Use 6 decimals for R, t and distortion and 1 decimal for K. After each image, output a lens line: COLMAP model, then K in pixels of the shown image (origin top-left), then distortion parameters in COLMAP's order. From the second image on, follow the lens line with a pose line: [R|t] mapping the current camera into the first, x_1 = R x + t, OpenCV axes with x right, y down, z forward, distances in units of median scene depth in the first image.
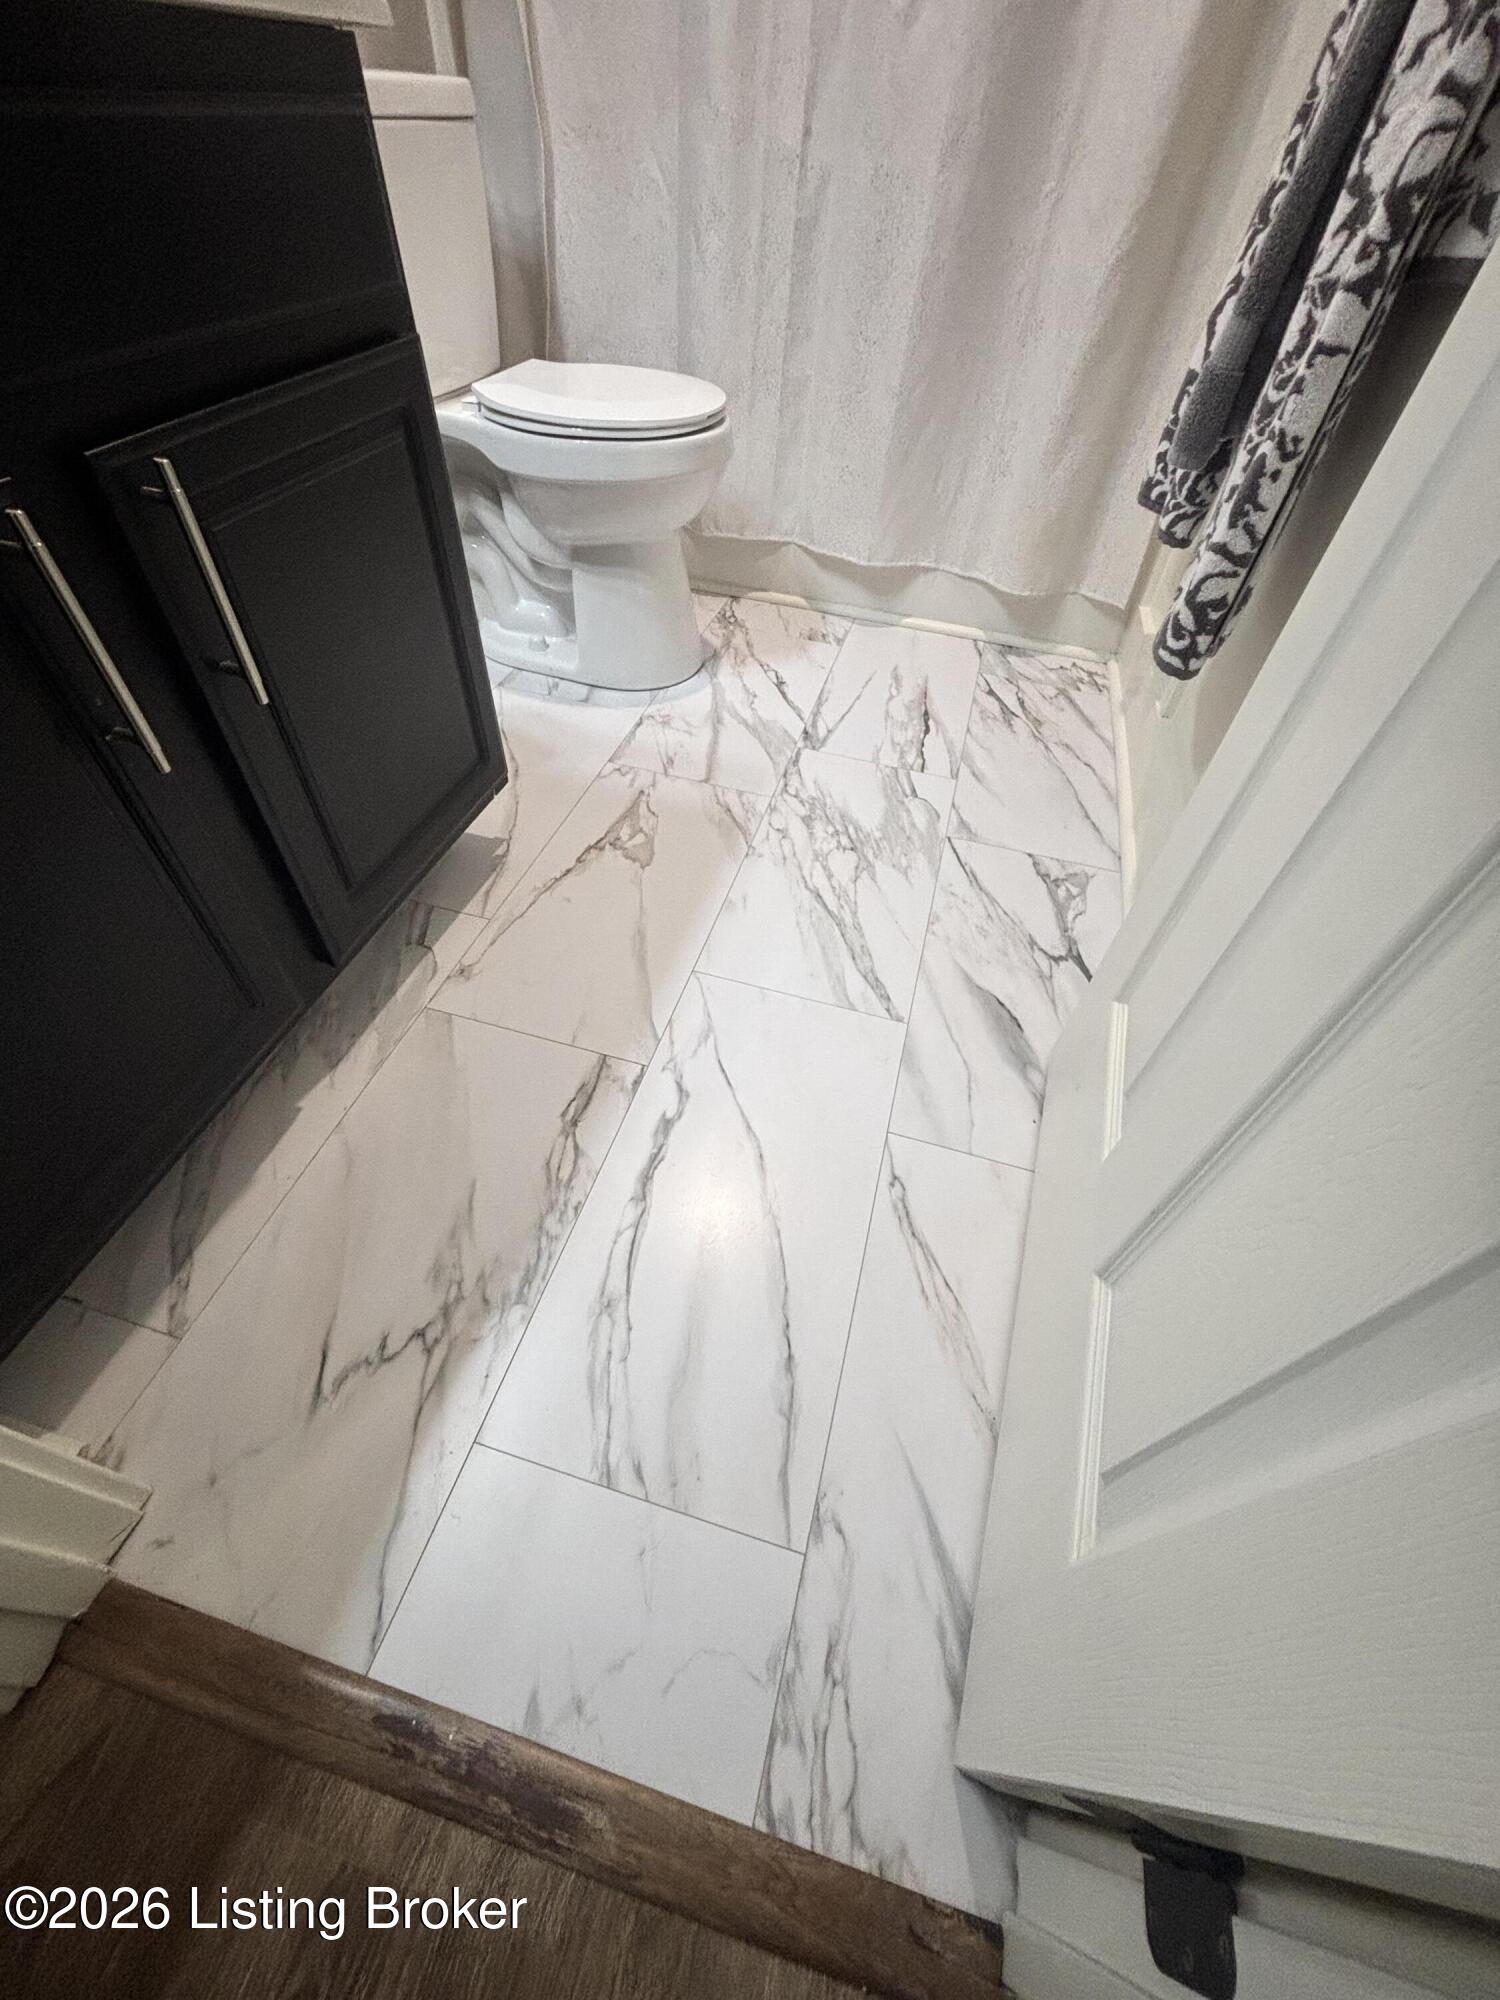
lens RADIAL K [[806.0, 0, 754.1], [0, 806.0, 1004.0], [0, 0, 1]] dist [-0.002171, -0.000156]
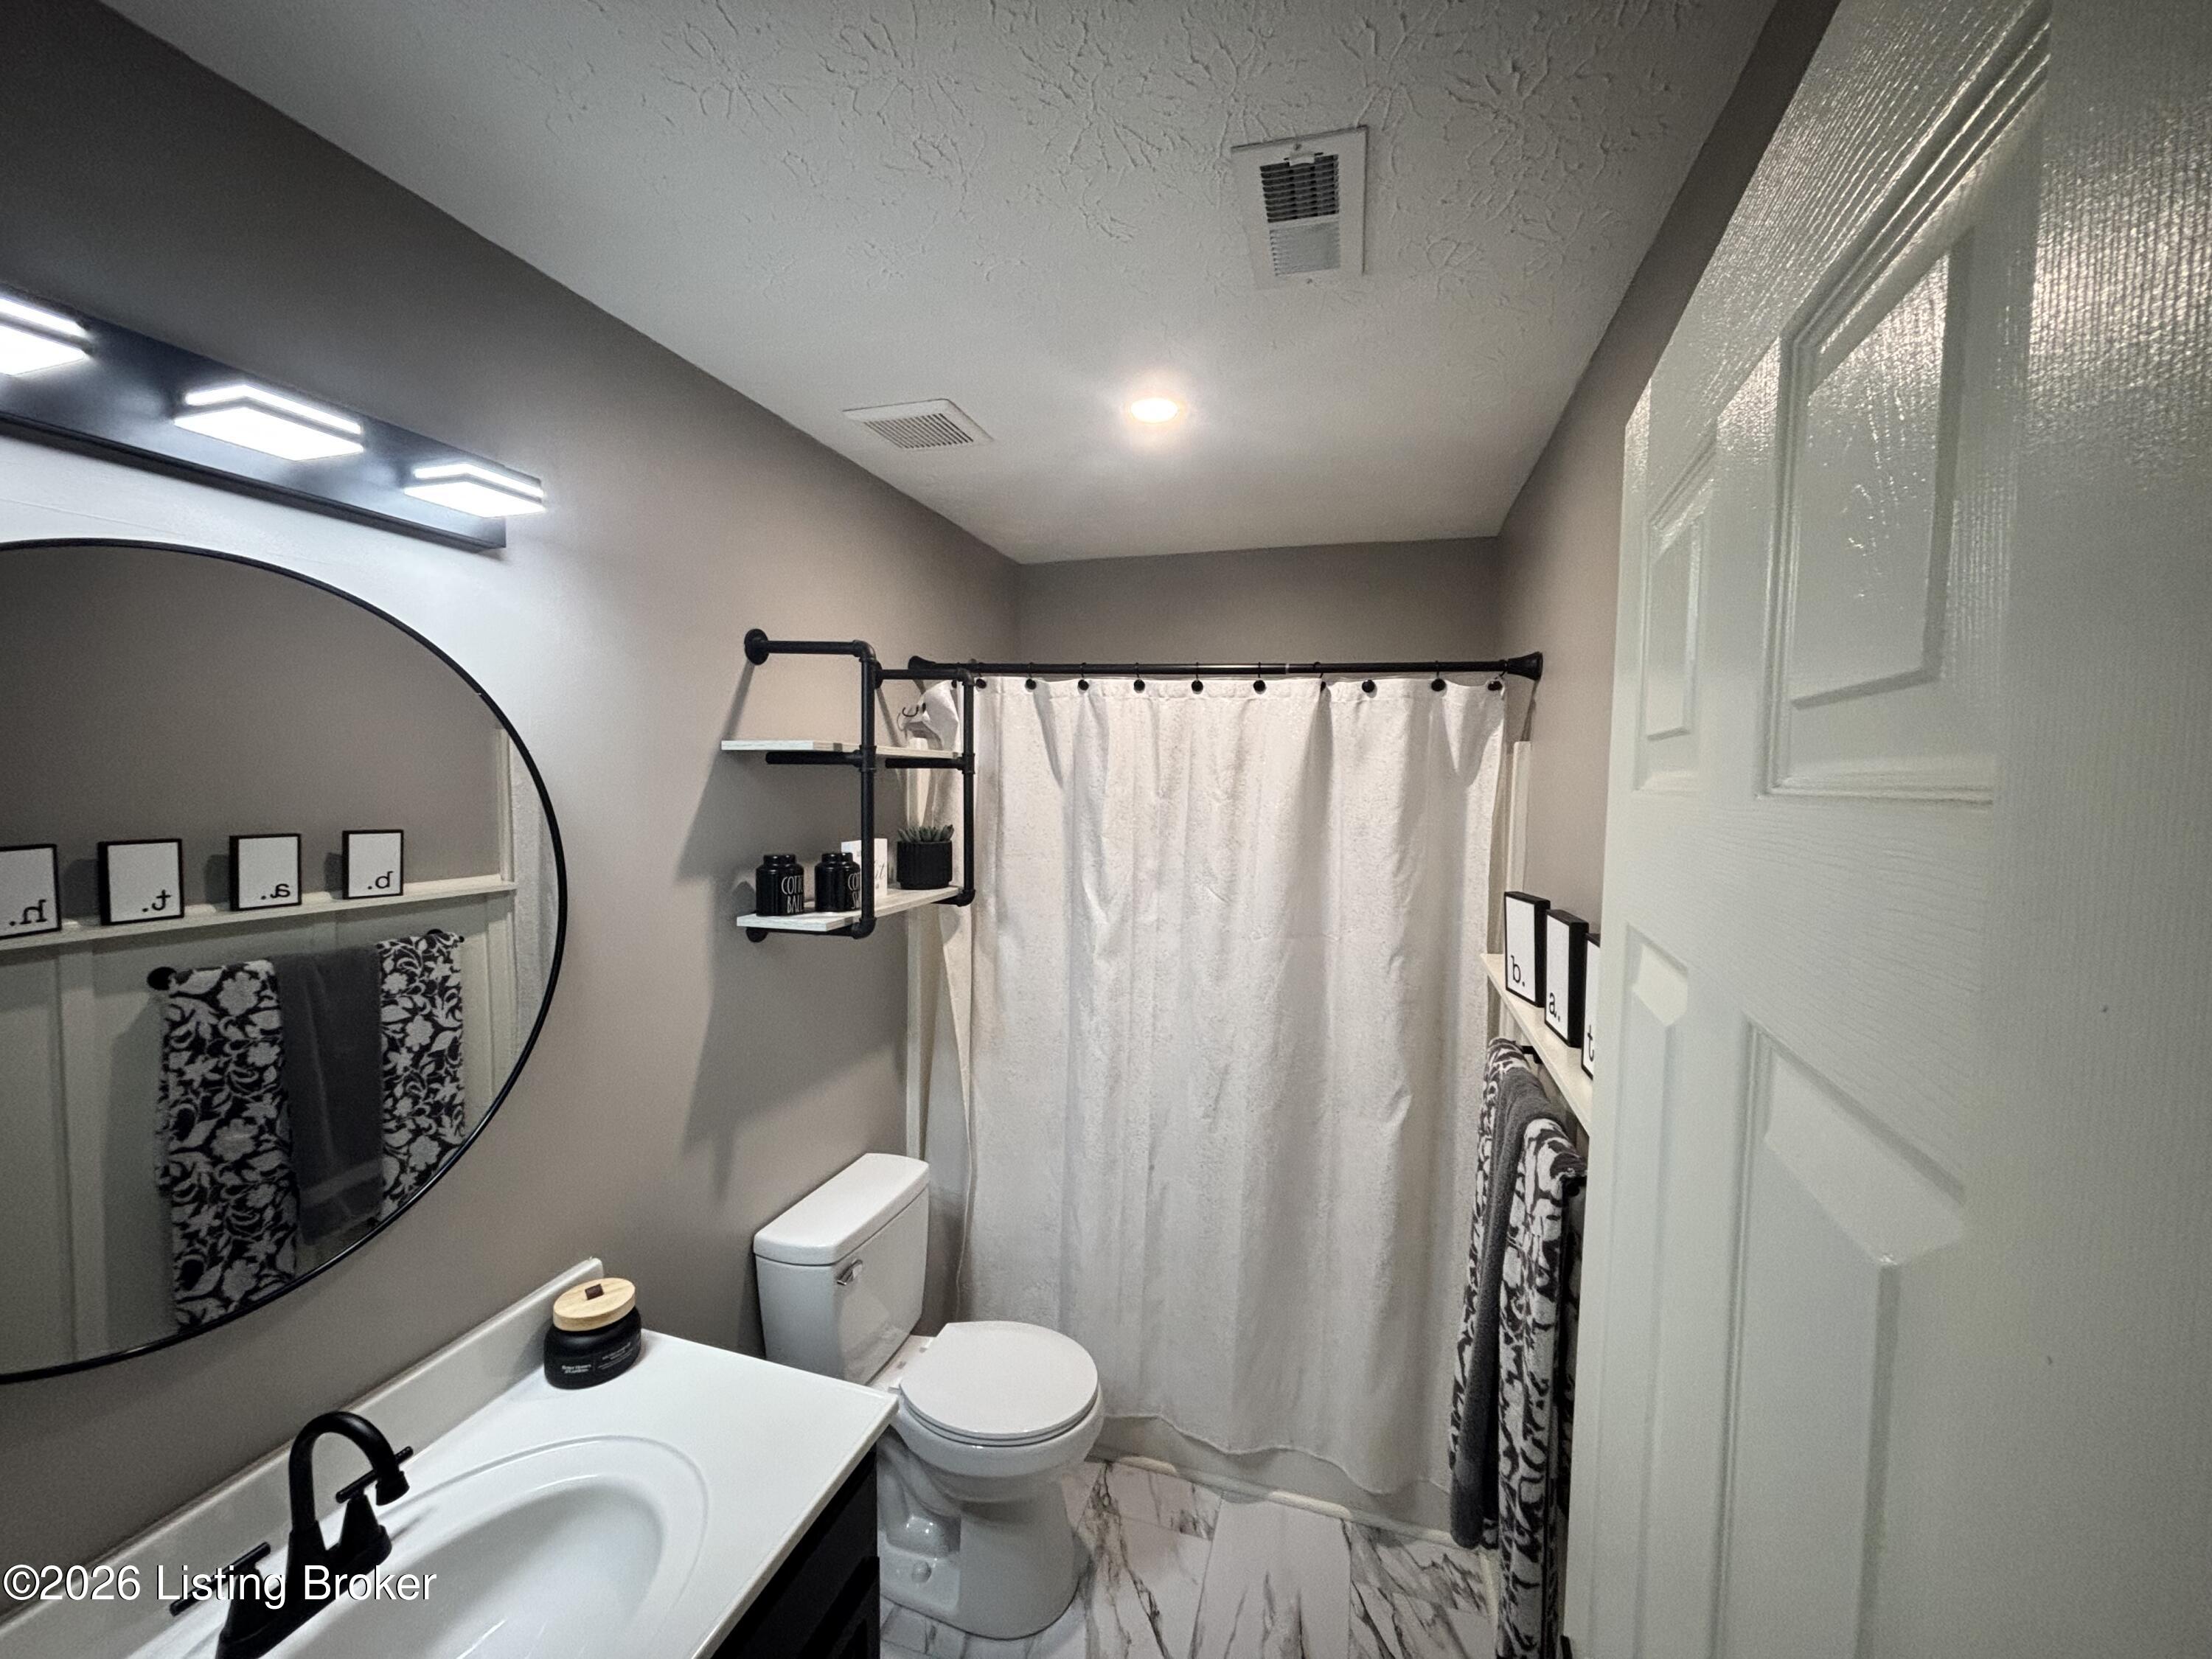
lens RADIAL K [[891.5, 0, 1101.3], [0, 891.5, 824.7], [0, 0, 1]] dist [-0.002171, -0.000156]
pose [[0.998946, -0.039108, -0.024039, 0.031467], [0.010239, 0.700278, -0.713797, -0.293014], [0.044749, 0.712798, 0.699940, -0.485154]]
